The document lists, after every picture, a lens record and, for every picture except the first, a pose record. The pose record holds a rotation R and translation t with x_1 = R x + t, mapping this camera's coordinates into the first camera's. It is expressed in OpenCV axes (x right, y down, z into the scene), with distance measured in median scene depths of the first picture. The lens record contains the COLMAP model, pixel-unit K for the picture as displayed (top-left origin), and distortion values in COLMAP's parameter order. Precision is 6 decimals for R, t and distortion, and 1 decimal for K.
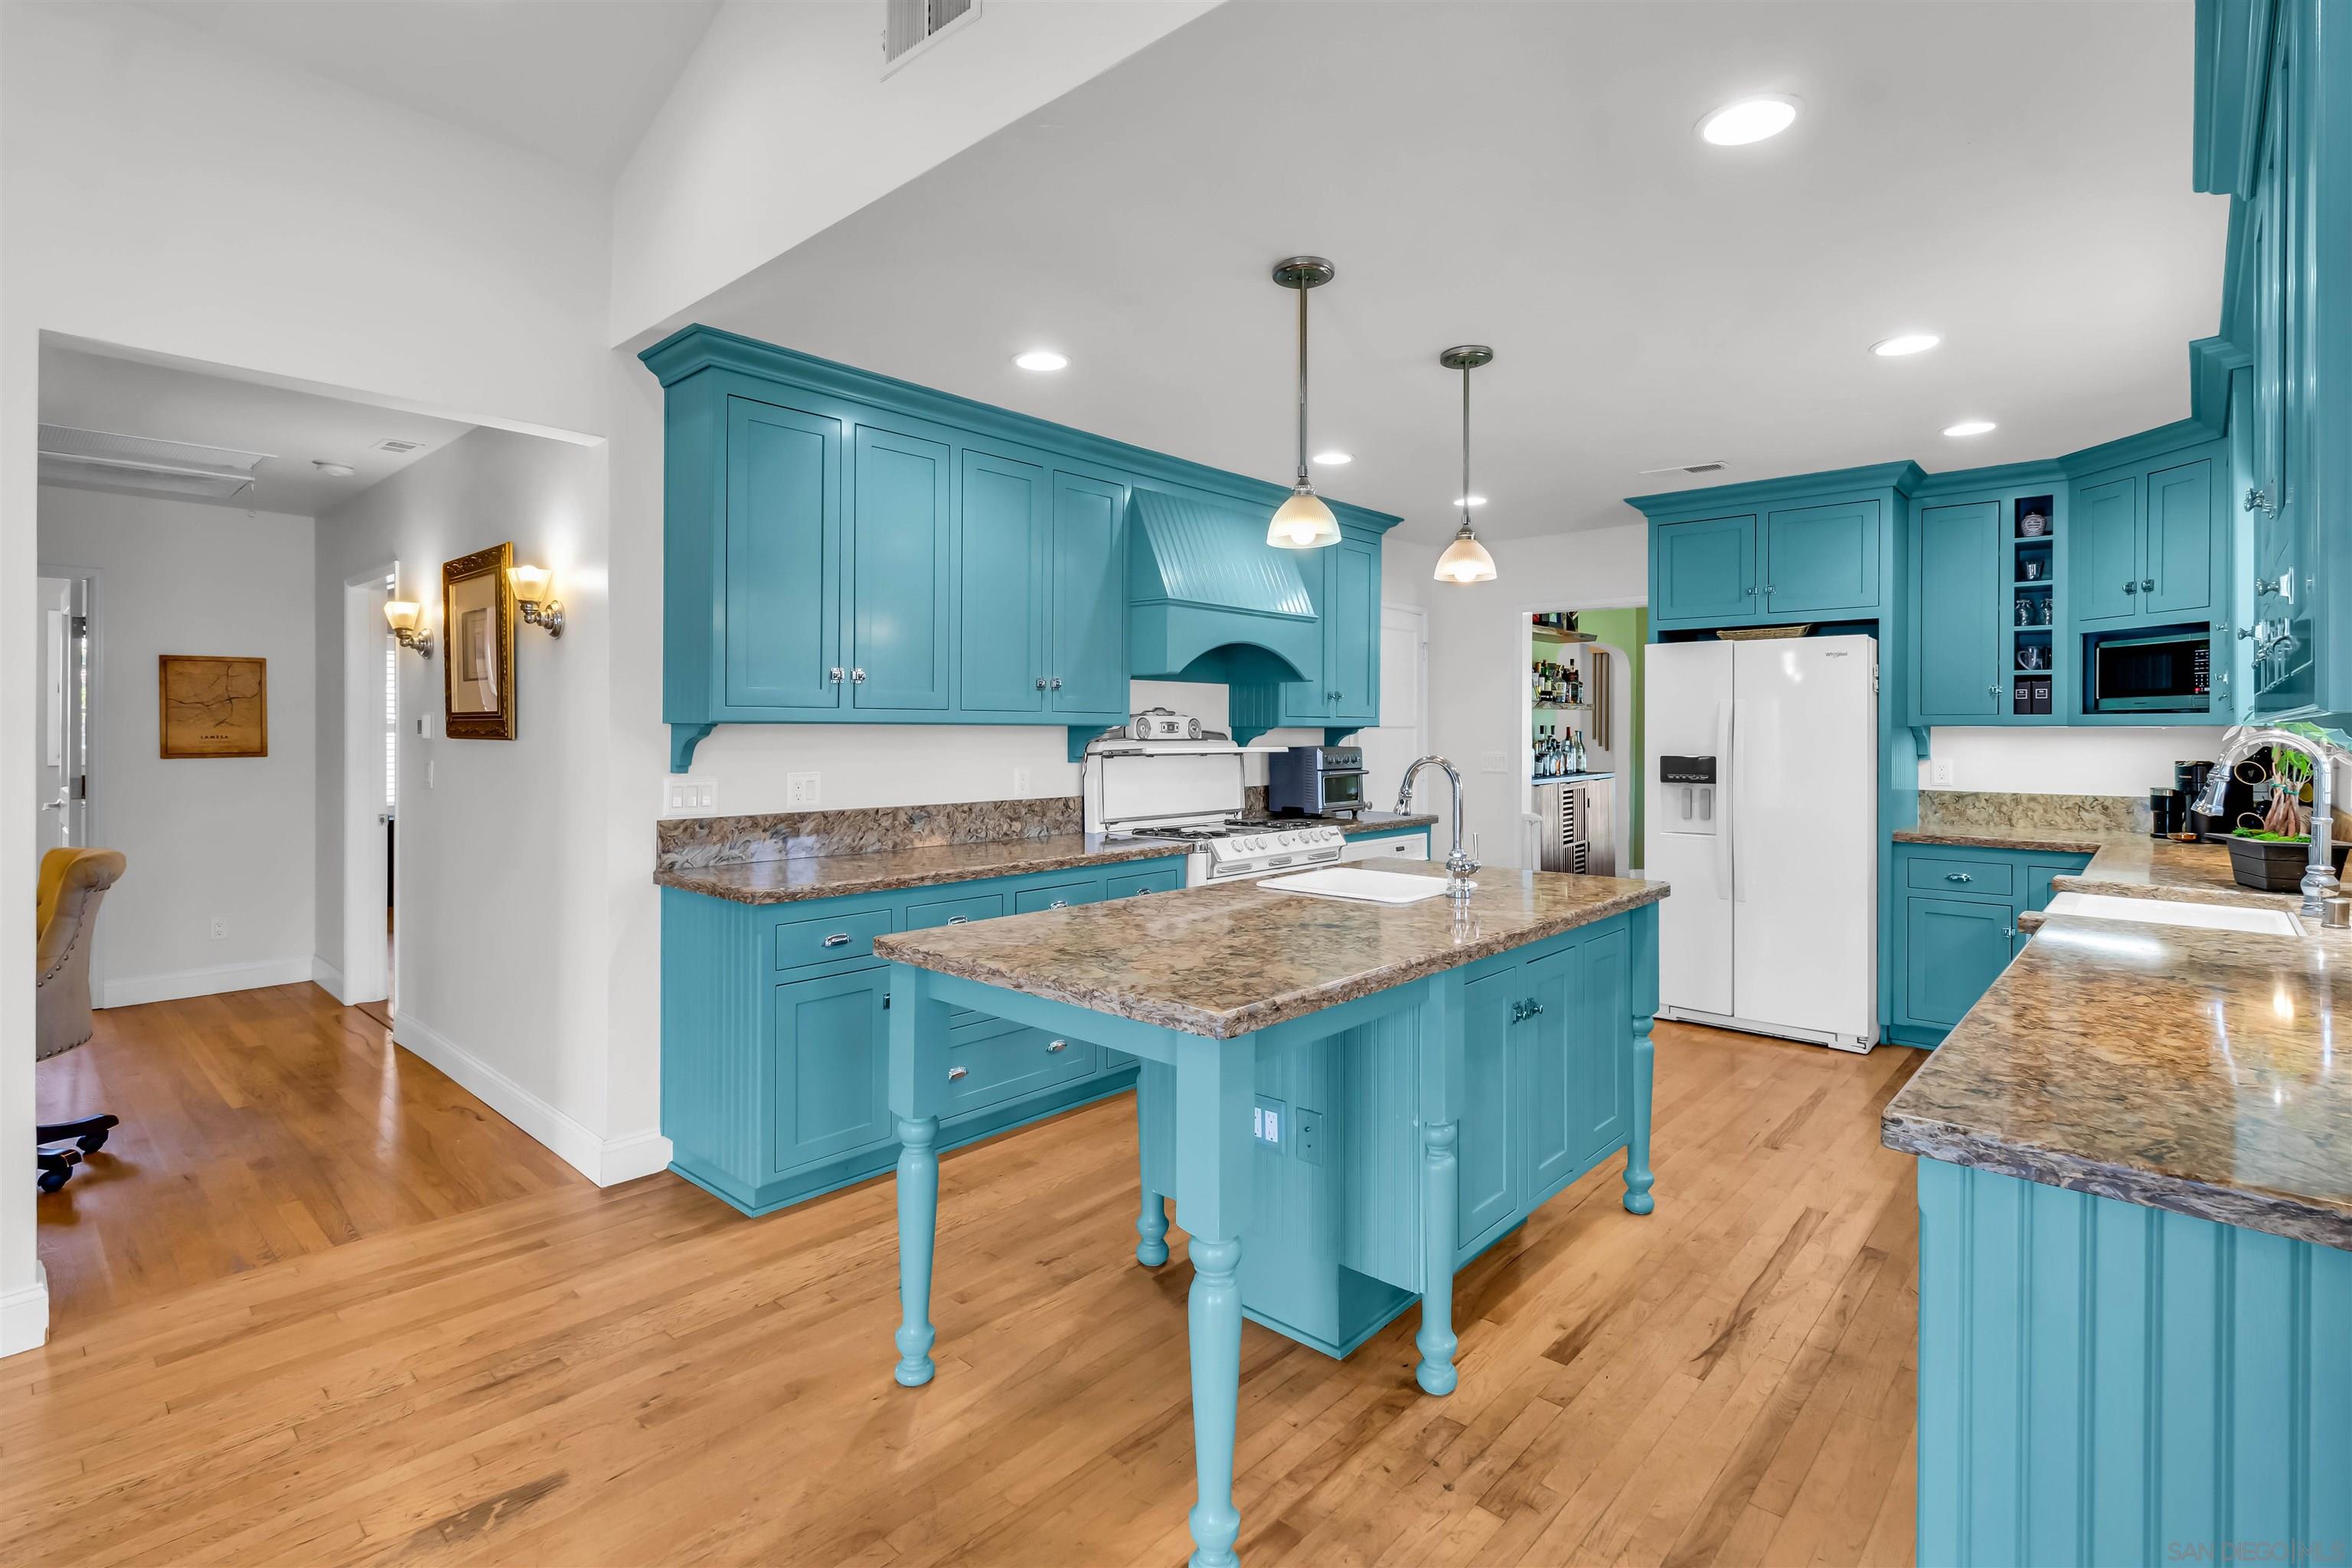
lens RADIAL K [[1109.1, 0, 1178.3], [0, 1109.1, 725.7], [0, 0, 1]] dist [0.000098, 0.000202]
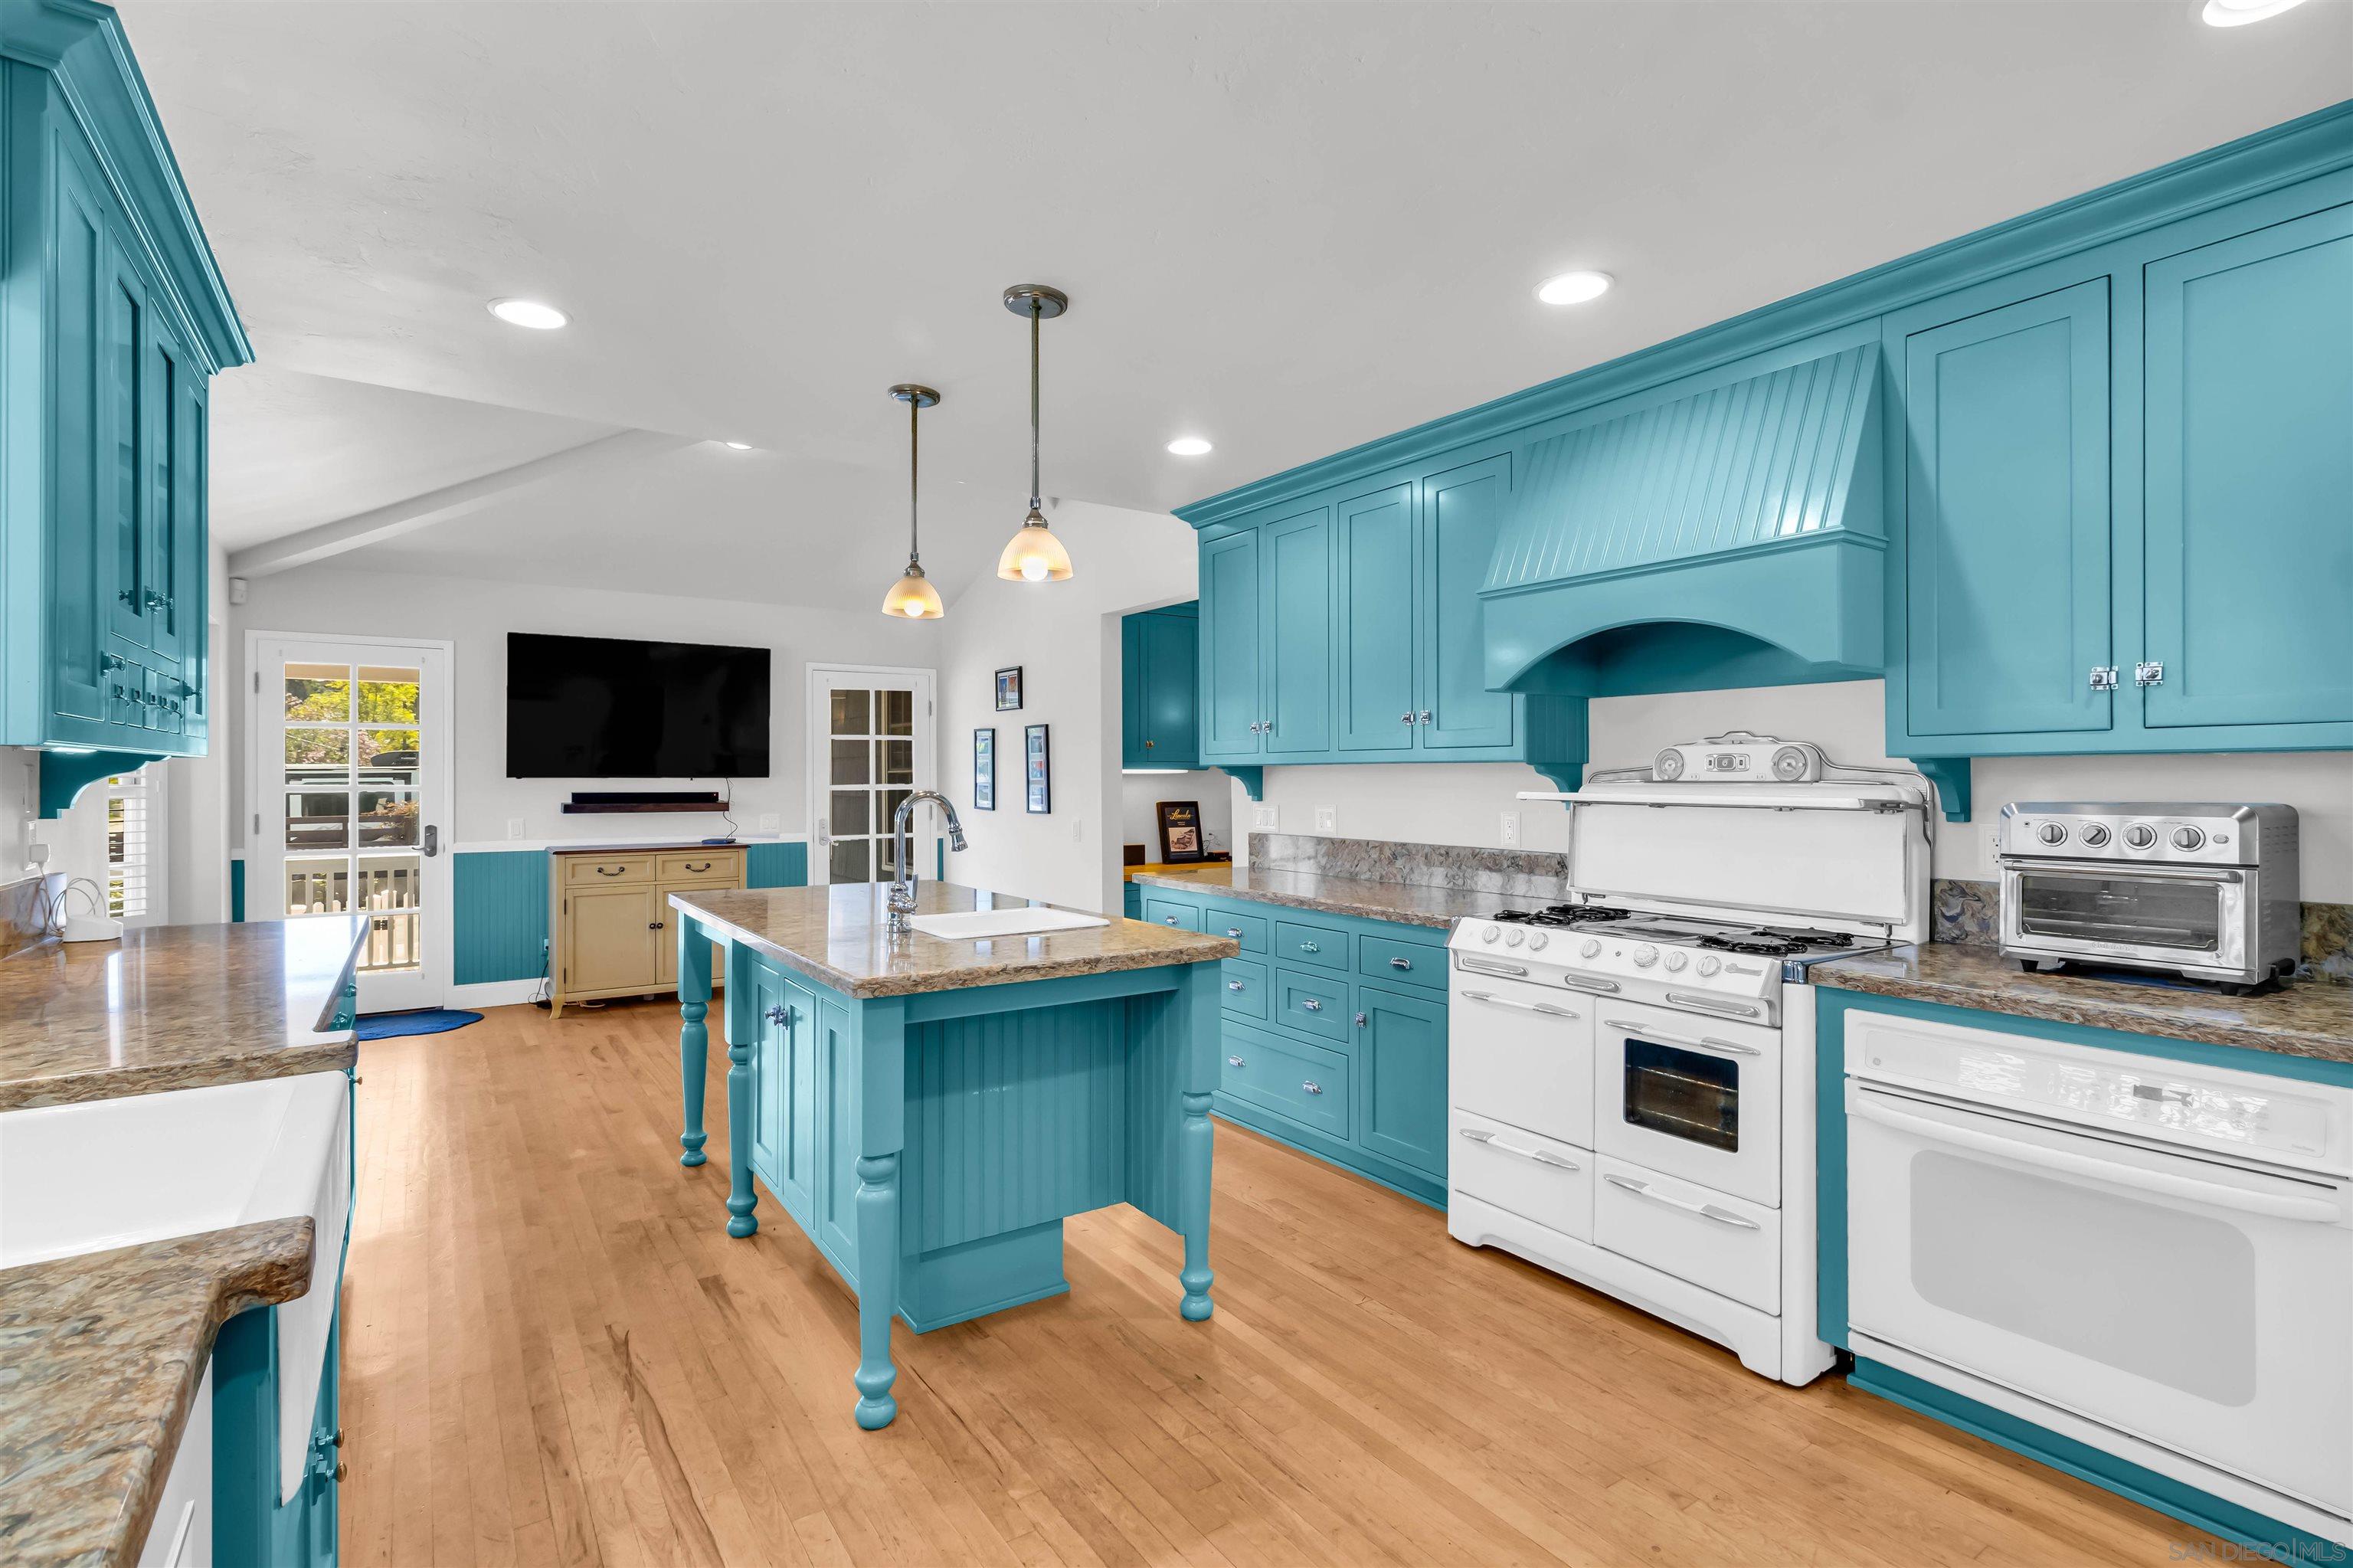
lens RADIAL K [[1104.9, 0, 1177.3], [0, 1104.9, 774.4], [0, 0, 1]] dist [0.002560, 0.000542]
pose [[-0.228790, -0.008286, -0.973441, 0.758568], [0.000850, 0.999962, -0.008711, 0.015980], [0.973475, -0.002820, -0.228774, 0.958476]]
